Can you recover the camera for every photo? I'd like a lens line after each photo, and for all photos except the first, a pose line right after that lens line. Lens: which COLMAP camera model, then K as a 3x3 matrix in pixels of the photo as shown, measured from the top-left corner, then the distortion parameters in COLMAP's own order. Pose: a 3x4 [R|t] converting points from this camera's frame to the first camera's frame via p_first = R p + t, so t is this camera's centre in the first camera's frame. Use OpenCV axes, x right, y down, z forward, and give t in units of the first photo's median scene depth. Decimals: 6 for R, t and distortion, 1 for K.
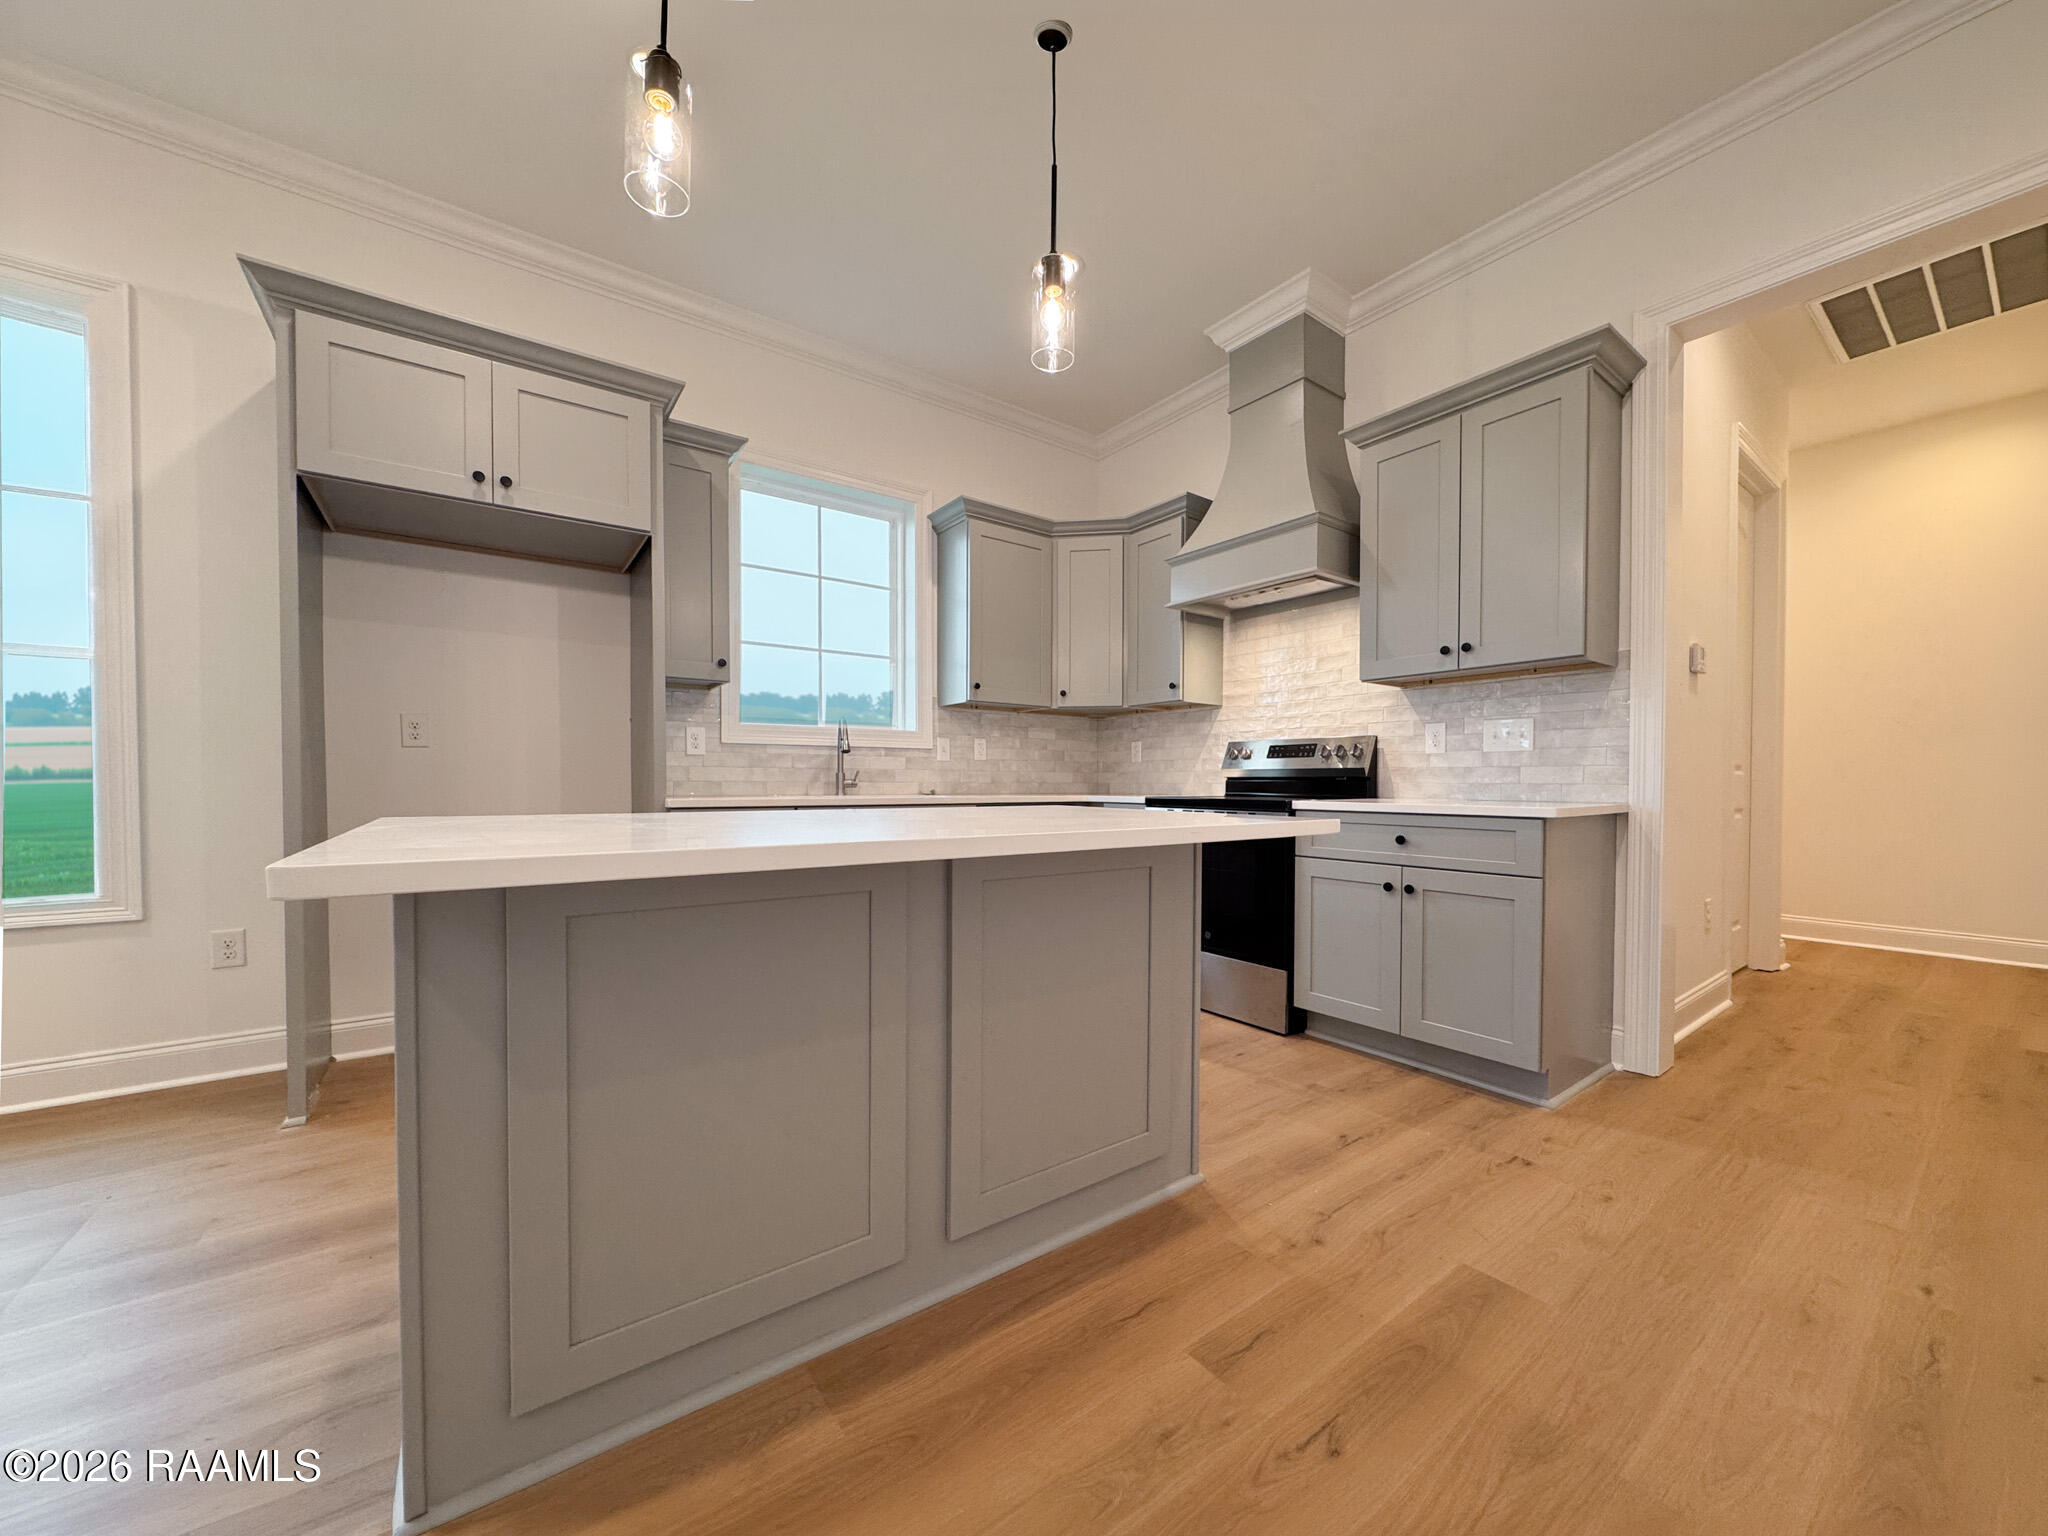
lens RADIAL K [[767.9, 0, 1025.3], [0, 767.9, 798.5], [0, 0, 1]] dist [-0.021757, -0.000036]
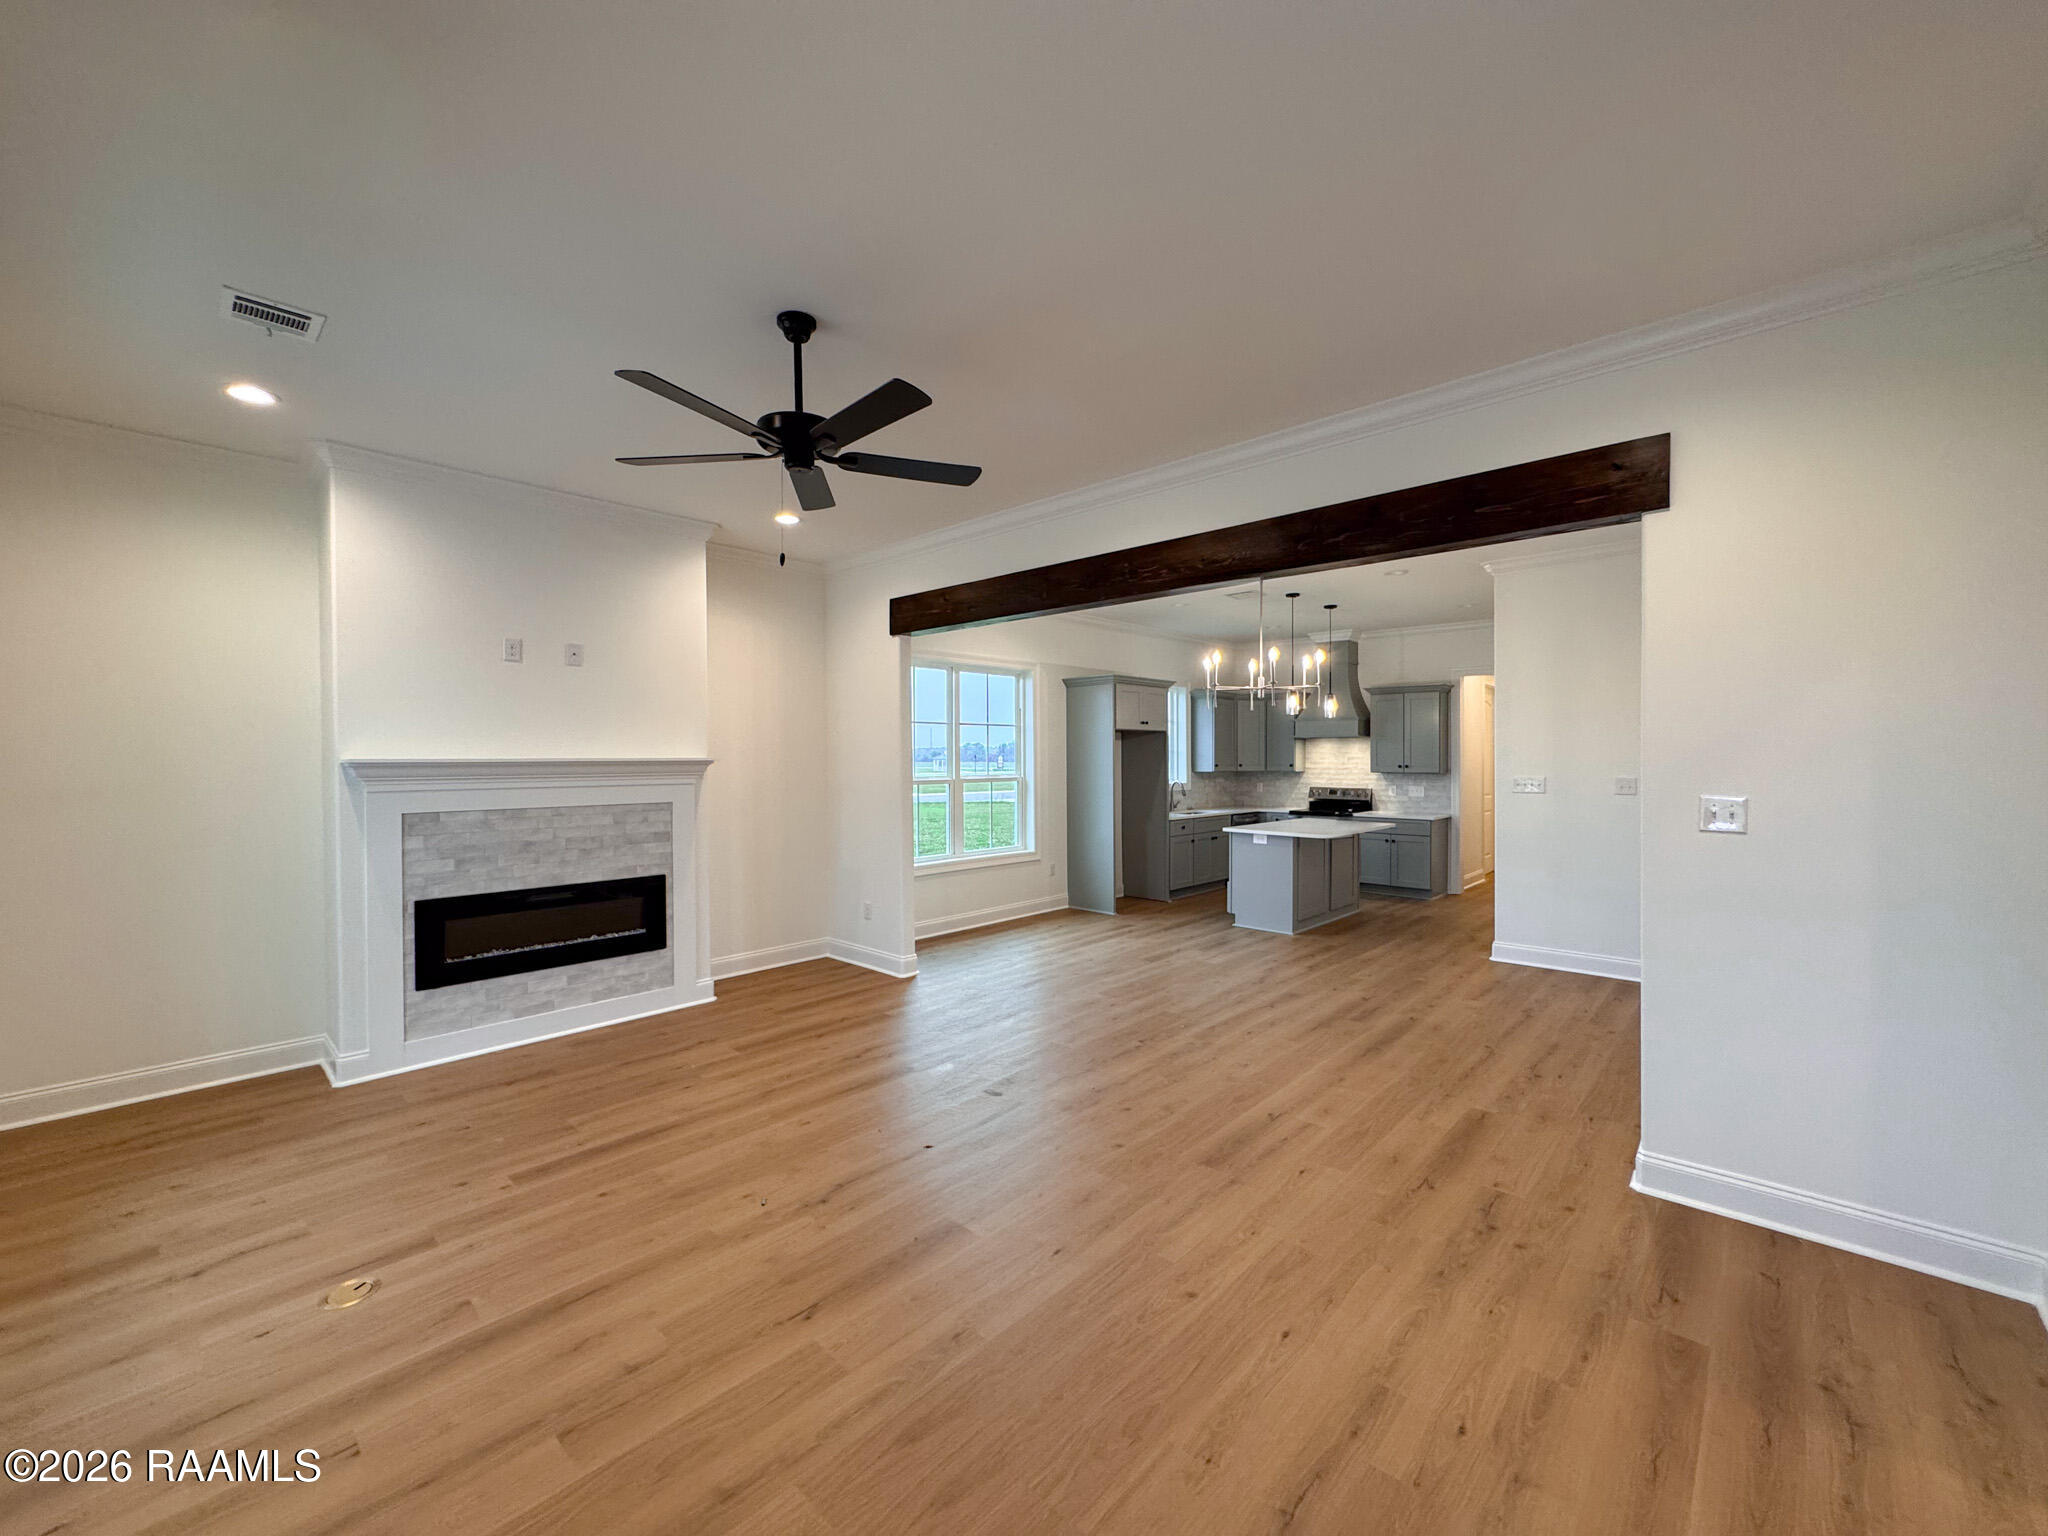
lens RADIAL K [[825.2, 0, 1024.0], [0, 825.2, 768.0], [0, 0, 1]] dist [-0.000020, -0.000020]
pose [[0.981288, -0.007211, 0.192408, -1.484472], [0.009643, 0.999885, -0.011709, -0.140849], [-0.192302, 0.013345, 0.981245, -1.877993]]
